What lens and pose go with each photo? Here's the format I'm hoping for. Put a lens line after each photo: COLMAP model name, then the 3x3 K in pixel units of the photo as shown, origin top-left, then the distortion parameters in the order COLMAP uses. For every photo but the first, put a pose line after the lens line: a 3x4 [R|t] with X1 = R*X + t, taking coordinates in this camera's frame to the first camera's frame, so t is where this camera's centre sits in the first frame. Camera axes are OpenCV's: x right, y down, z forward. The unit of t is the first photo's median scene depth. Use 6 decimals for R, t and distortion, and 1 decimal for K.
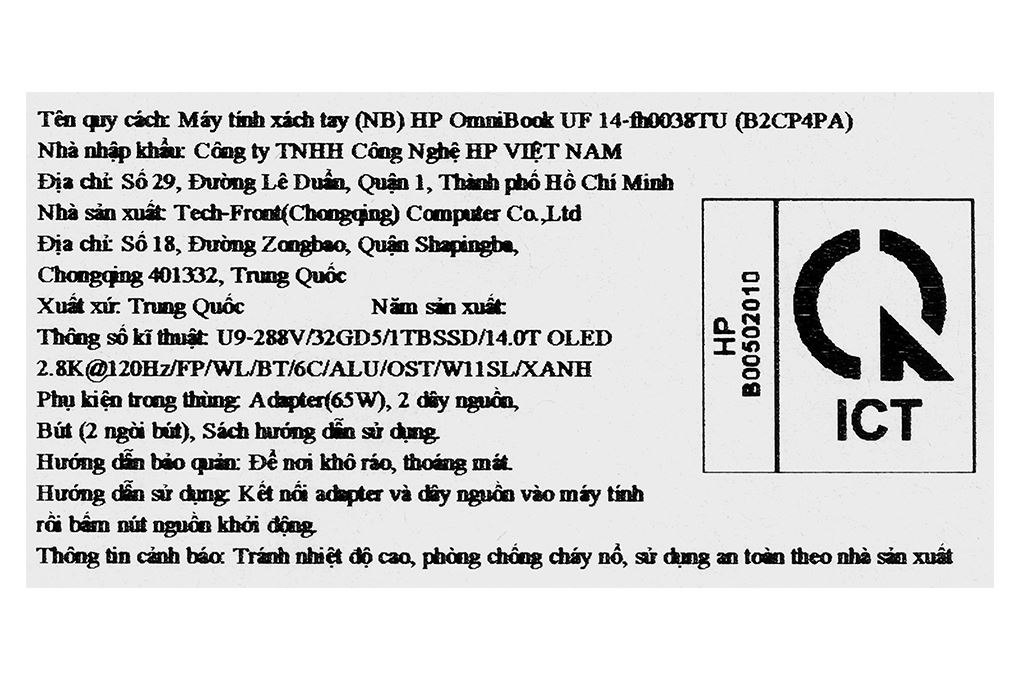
lens RADIAL K [[3105.6, 0, 511.0], [0, 3105.6, 339.8], [0, 0, 1]] dist [0.113096, 0.000000]
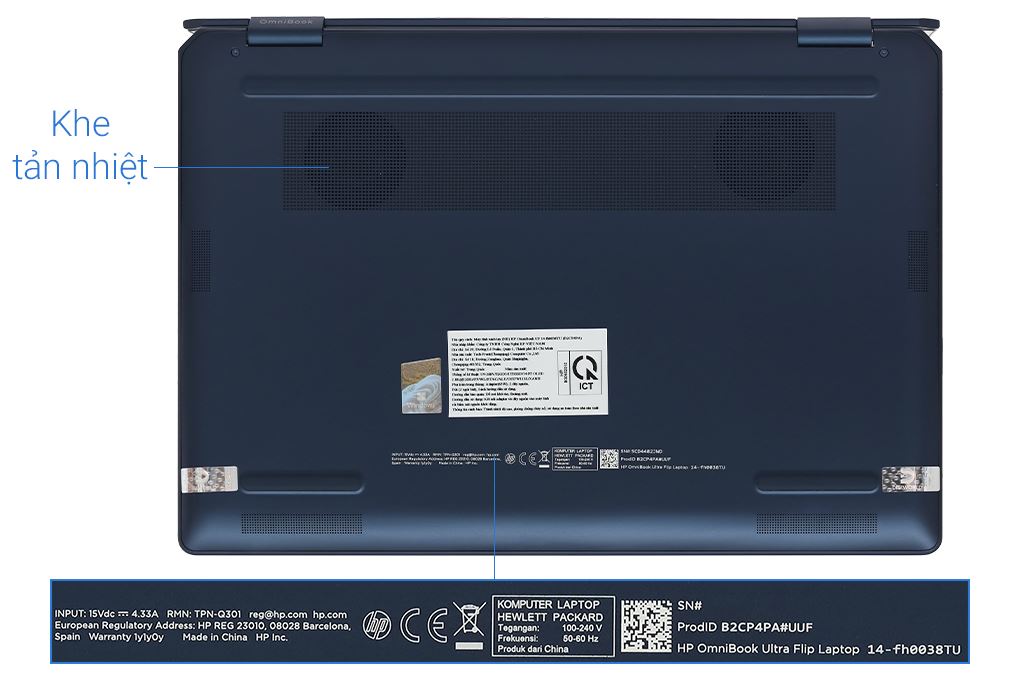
lens RADIAL K [[3105.6, 0, 509.8], [0, 3105.6, 340.1], [0, 0, 1]] dist [0.113096, 0.000000]
pose [[0.997597, -0.011591, 0.068306, -0.459992], [0.010766, 0.999865, 0.012439, -0.146055], [-0.068440, -0.011674, 0.997587, -5.212199]]
